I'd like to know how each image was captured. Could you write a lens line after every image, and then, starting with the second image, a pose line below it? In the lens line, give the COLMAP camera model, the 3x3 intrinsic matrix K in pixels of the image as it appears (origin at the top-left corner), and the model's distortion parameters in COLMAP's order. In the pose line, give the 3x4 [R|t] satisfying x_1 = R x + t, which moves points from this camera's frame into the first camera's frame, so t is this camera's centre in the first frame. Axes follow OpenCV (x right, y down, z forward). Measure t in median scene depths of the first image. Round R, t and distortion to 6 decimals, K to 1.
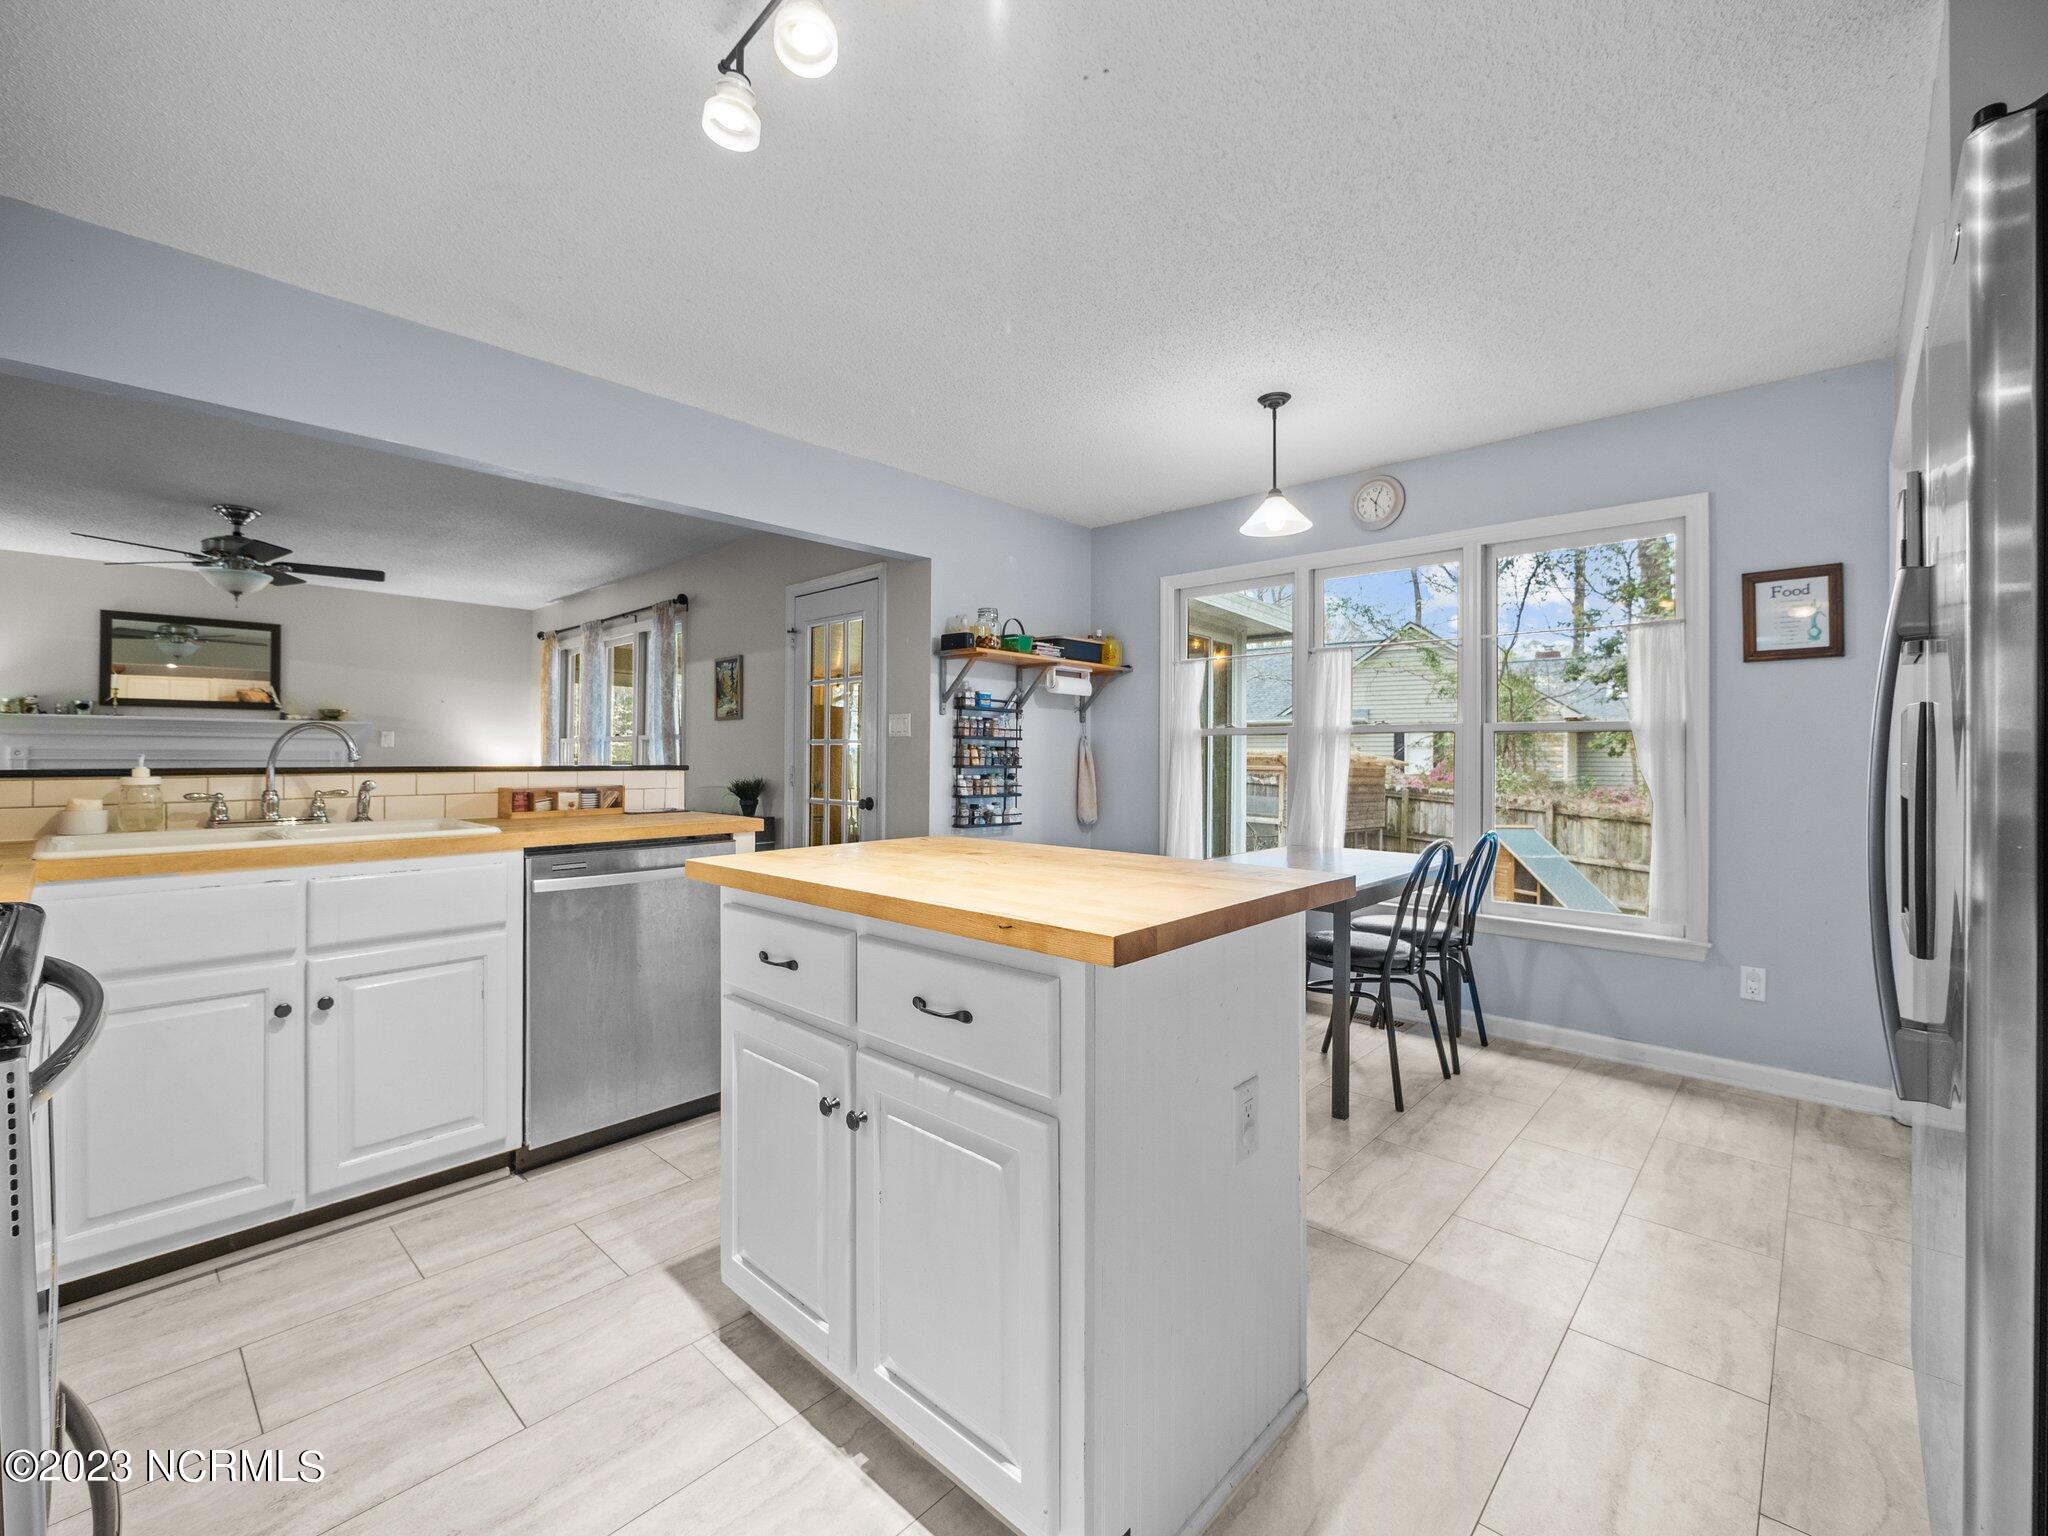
lens RADIAL K [[878.1, 0, 1024.0], [0, 878.1, 768.0], [0, 0, 1]] dist [-0.002873, -0.000280]
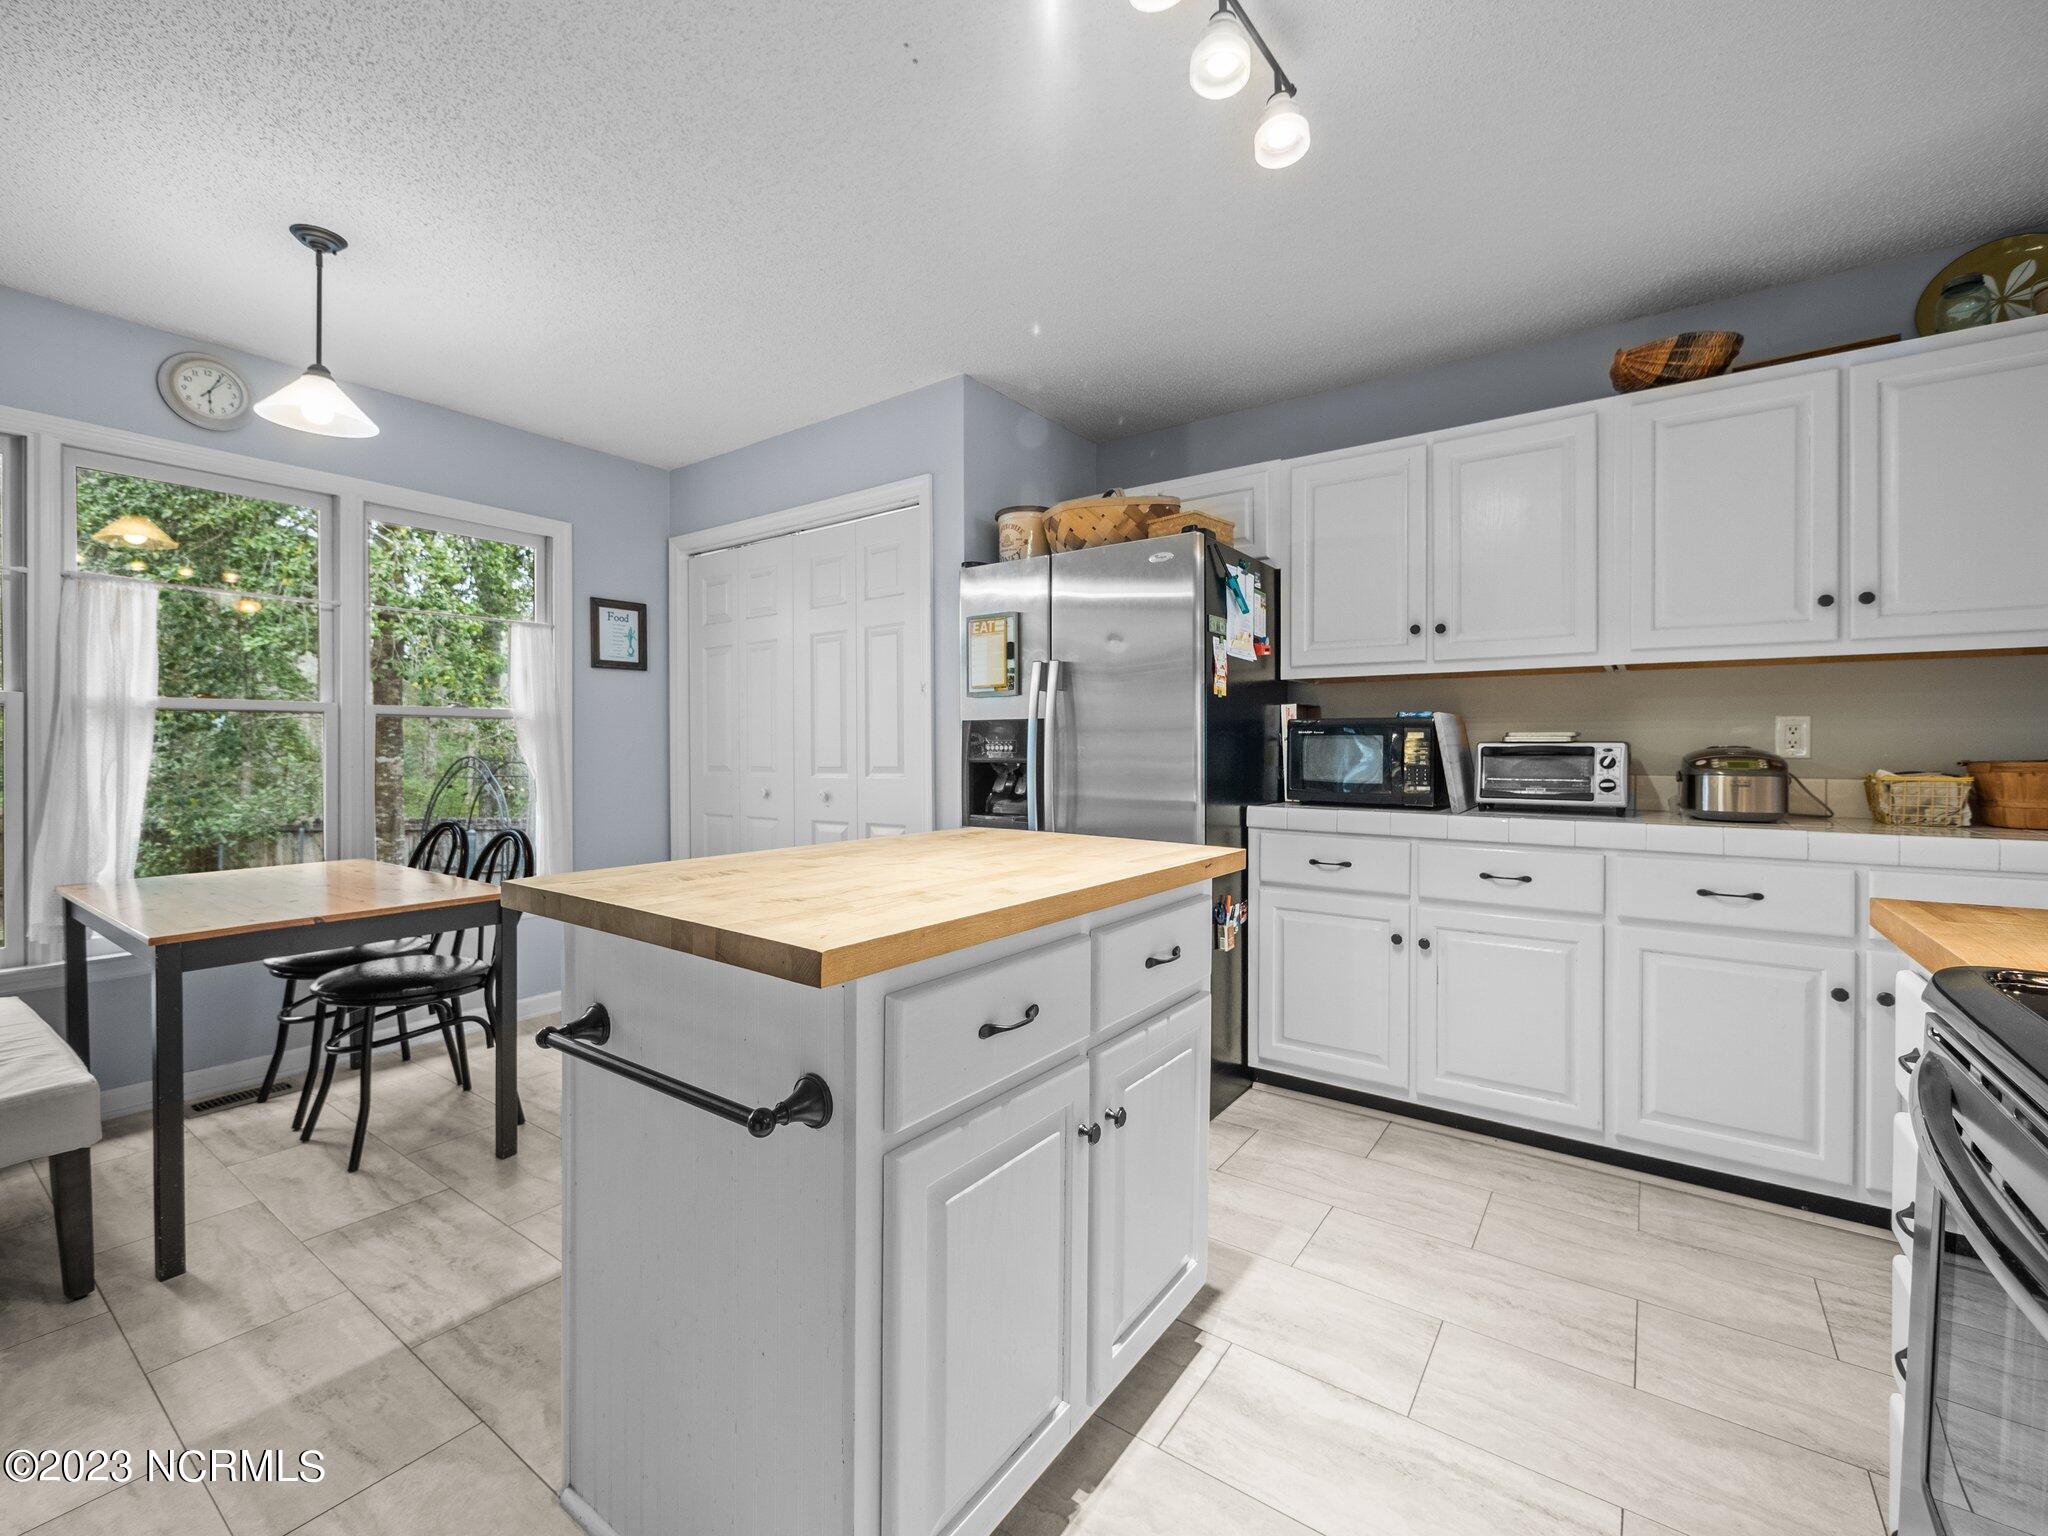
lens RADIAL K [[878.1, 0, 1024.0], [0, 878.1, 768.0], [0, 0, 1]] dist [-0.002873, -0.000280]
pose [[-0.115301, -0.030004, 0.992877, -0.511478], [0.015259, 0.999372, 0.031973, -0.008046], [-0.993213, 0.018837, -0.114771, 0.544133]]
